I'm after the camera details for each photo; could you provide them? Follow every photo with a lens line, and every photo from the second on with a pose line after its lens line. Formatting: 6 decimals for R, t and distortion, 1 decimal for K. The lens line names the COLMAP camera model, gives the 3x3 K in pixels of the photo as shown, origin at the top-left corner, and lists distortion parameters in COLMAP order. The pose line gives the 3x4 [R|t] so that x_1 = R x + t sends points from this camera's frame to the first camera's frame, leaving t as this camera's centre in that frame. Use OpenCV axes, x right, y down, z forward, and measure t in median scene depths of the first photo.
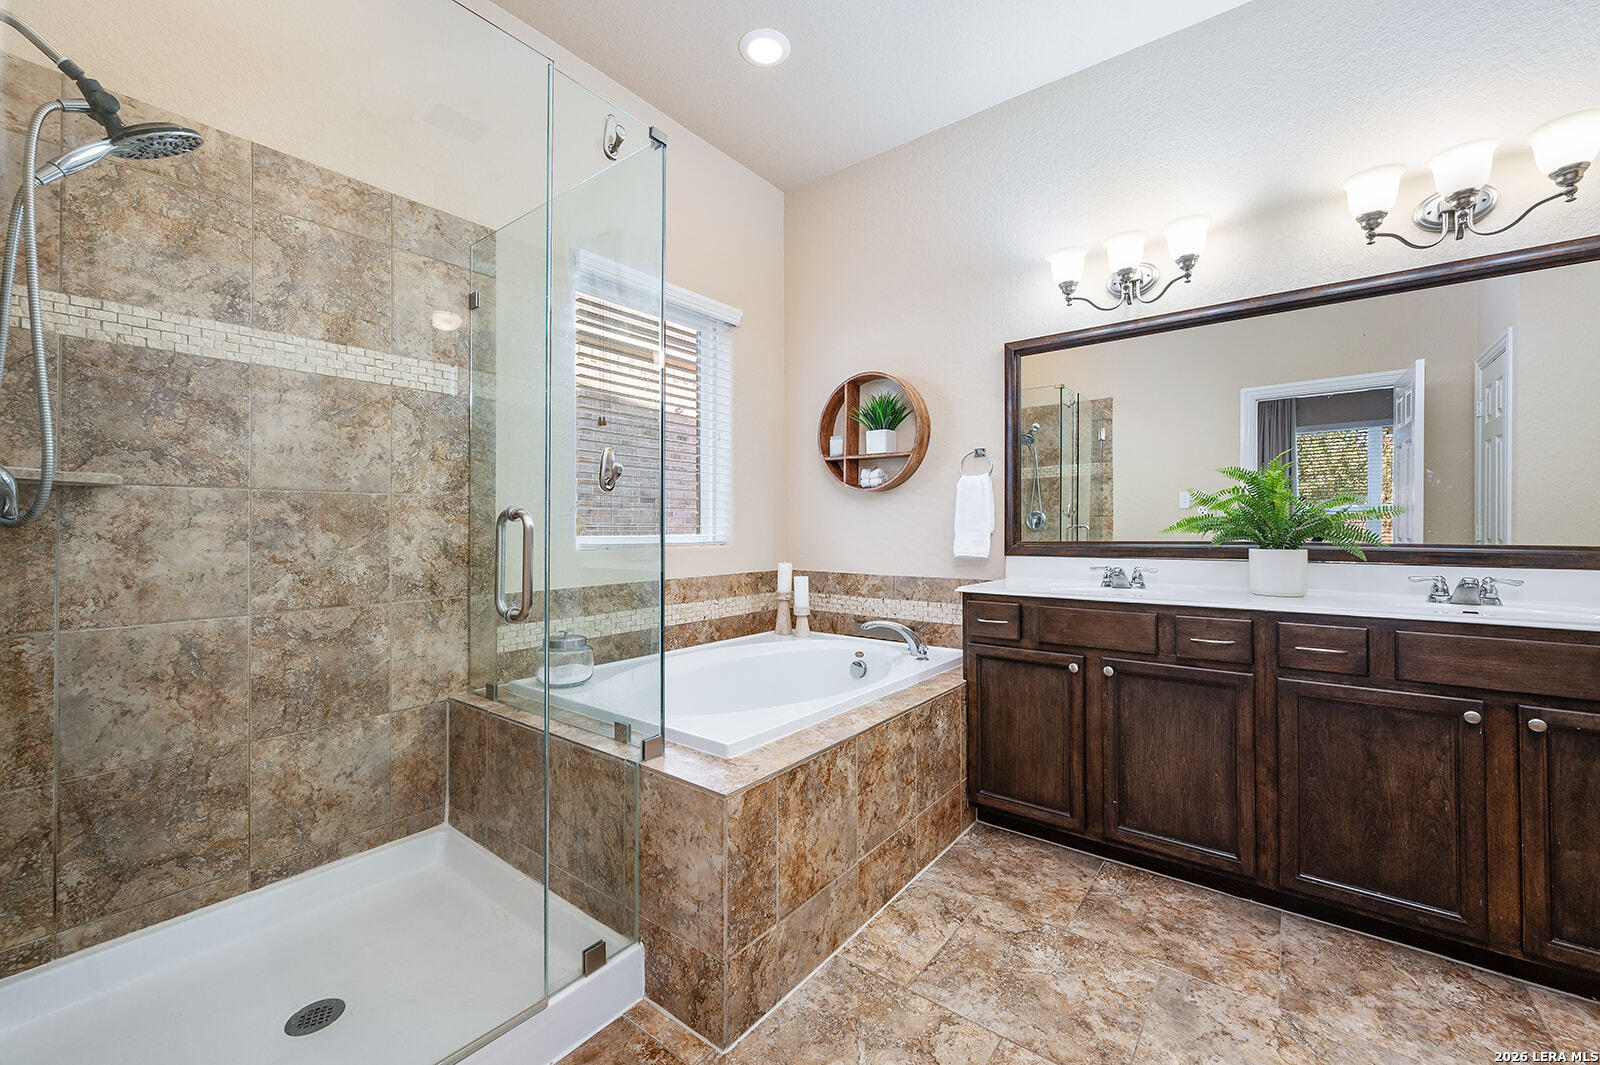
lens RADIAL K [[646.3, 0, 793.2], [0, 646.3, 519.7], [0, 0, 1]] dist [0.000150, -0.000037]
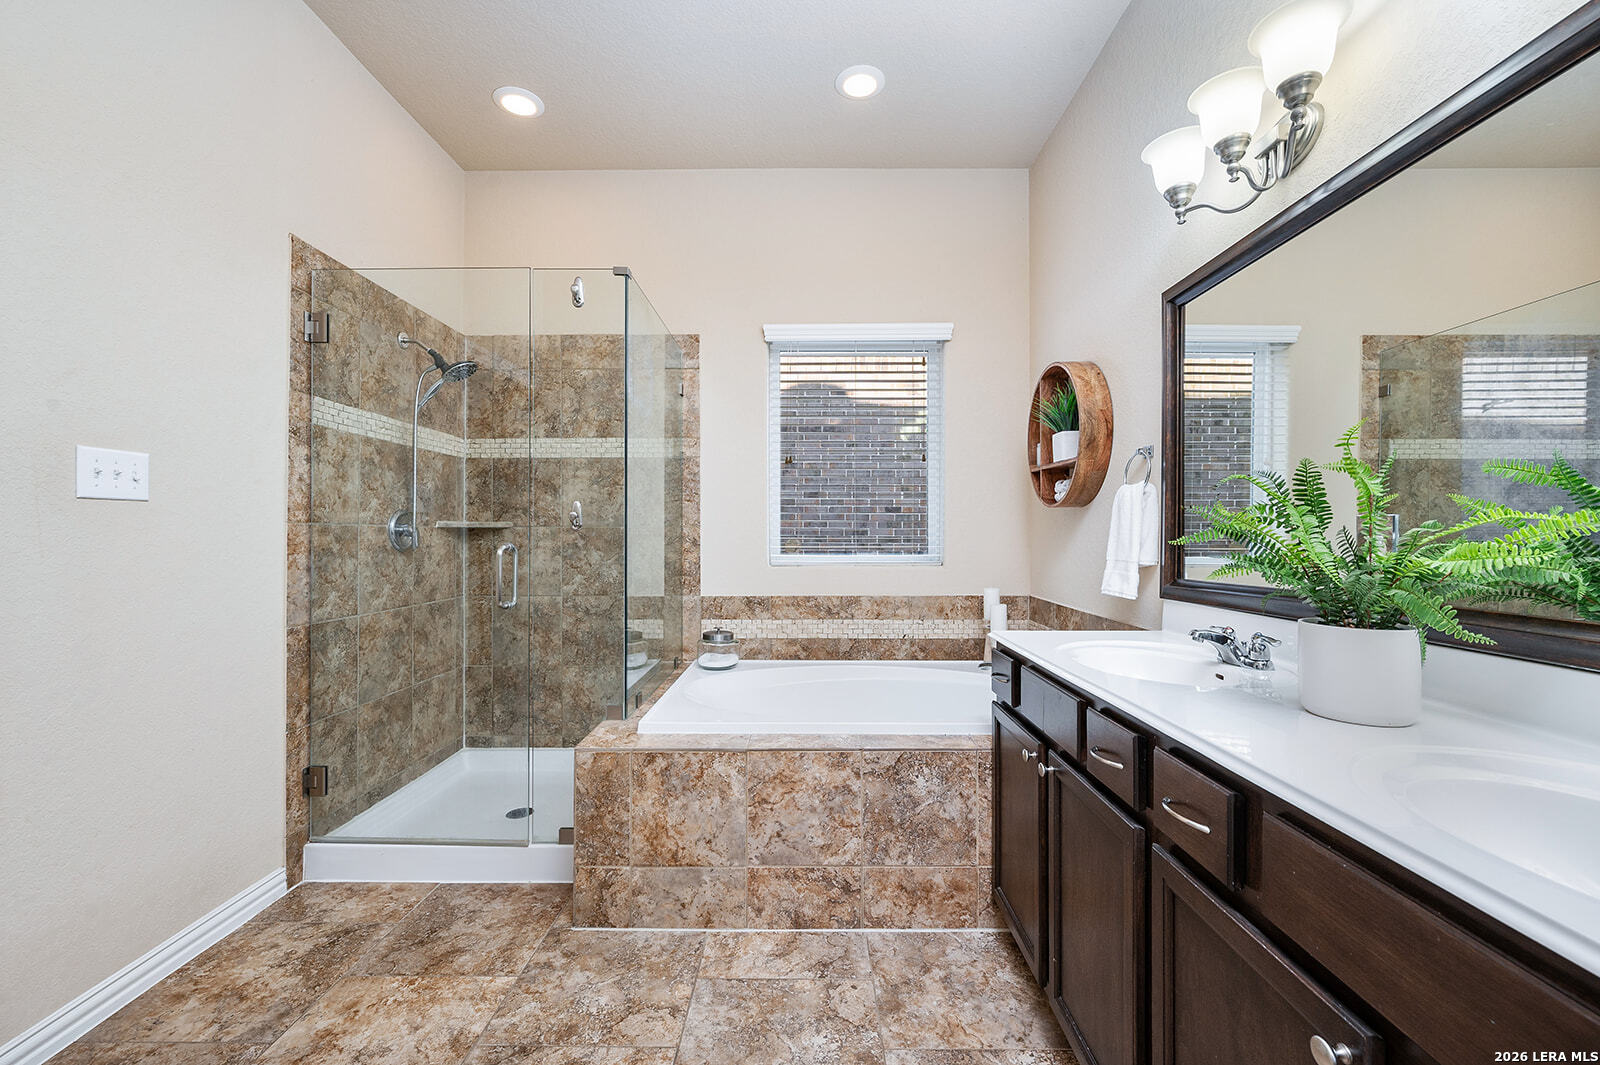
lens RADIAL K [[646.3, 0, 782.8], [0, 646.3, 533.0], [0, 0, 1]] dist [0.000150, -0.000037]
pose [[0.607334, -0.001220, -0.794446, 0.903752], [0.009575, 0.999937, 0.005785, -0.032022], [0.794389, -0.011120, 0.607308, 0.359327]]
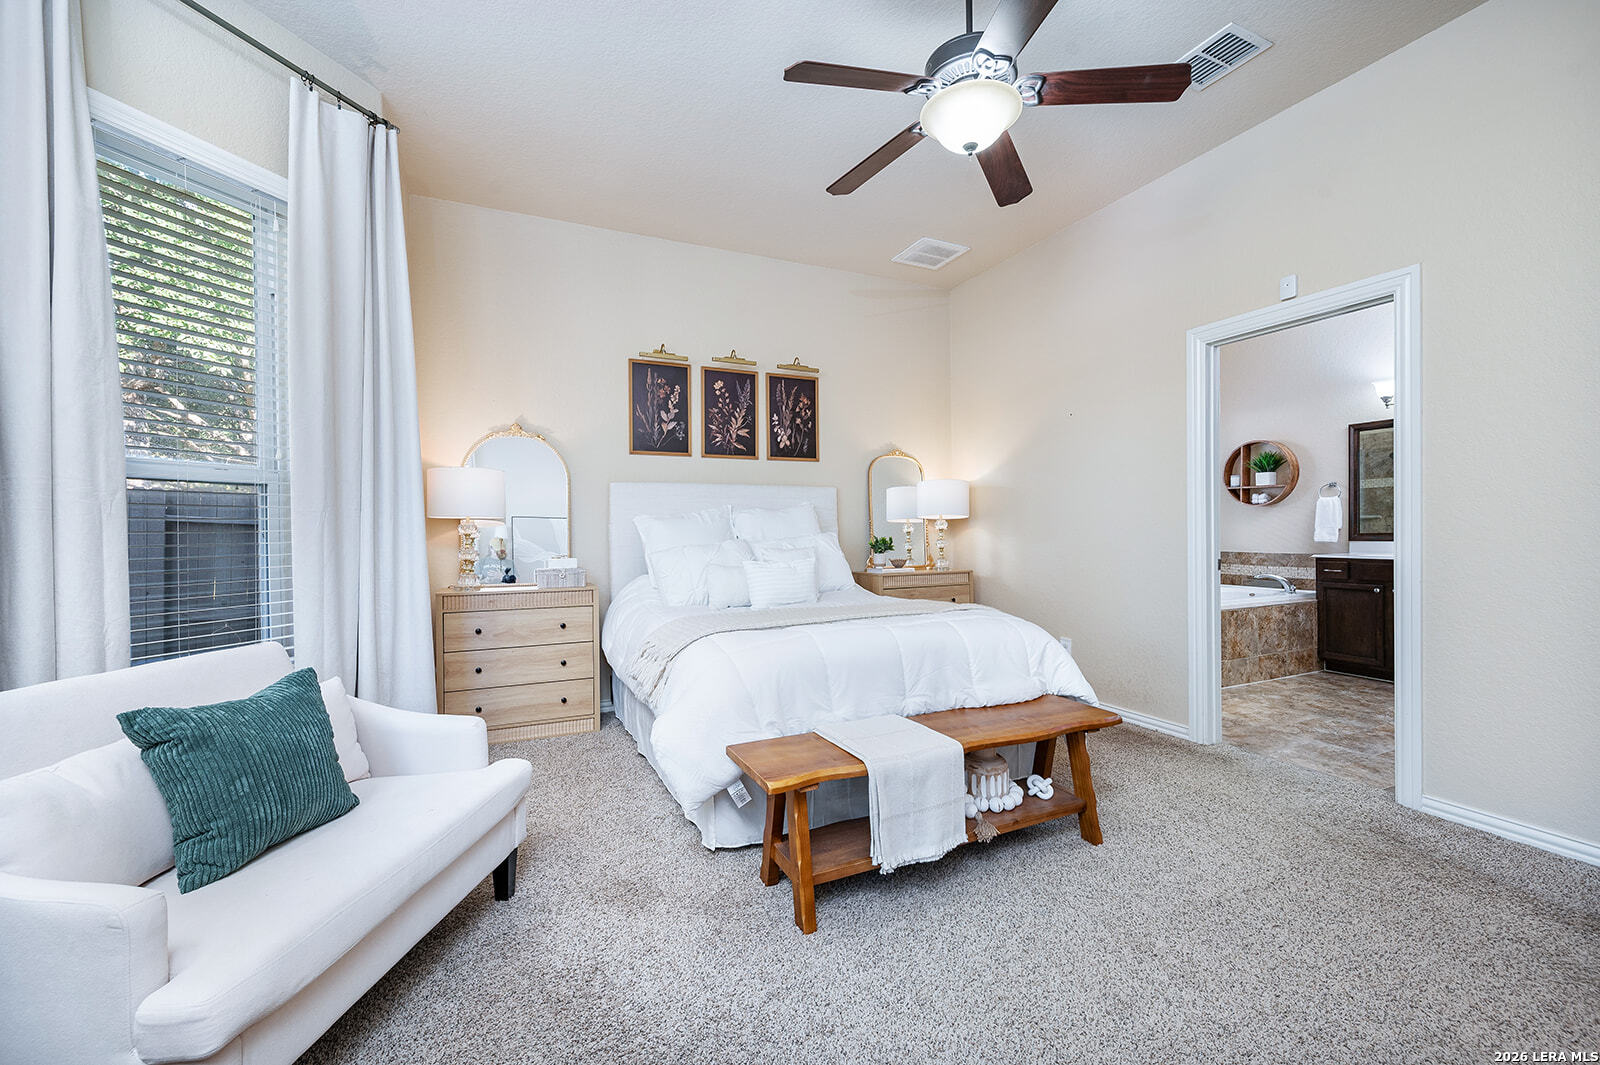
lens RADIAL K [[646.3, 0, 804.4], [0, 646.3, 534.2], [0, 0, 1]] dist [0.000150, -0.000037]
pose [[0.891210, -0.003437, -0.453578, -0.310203], [0.012638, 0.999771, 0.017257, -0.020728], [0.453415, -0.021112, 0.891050, -1.909452]]
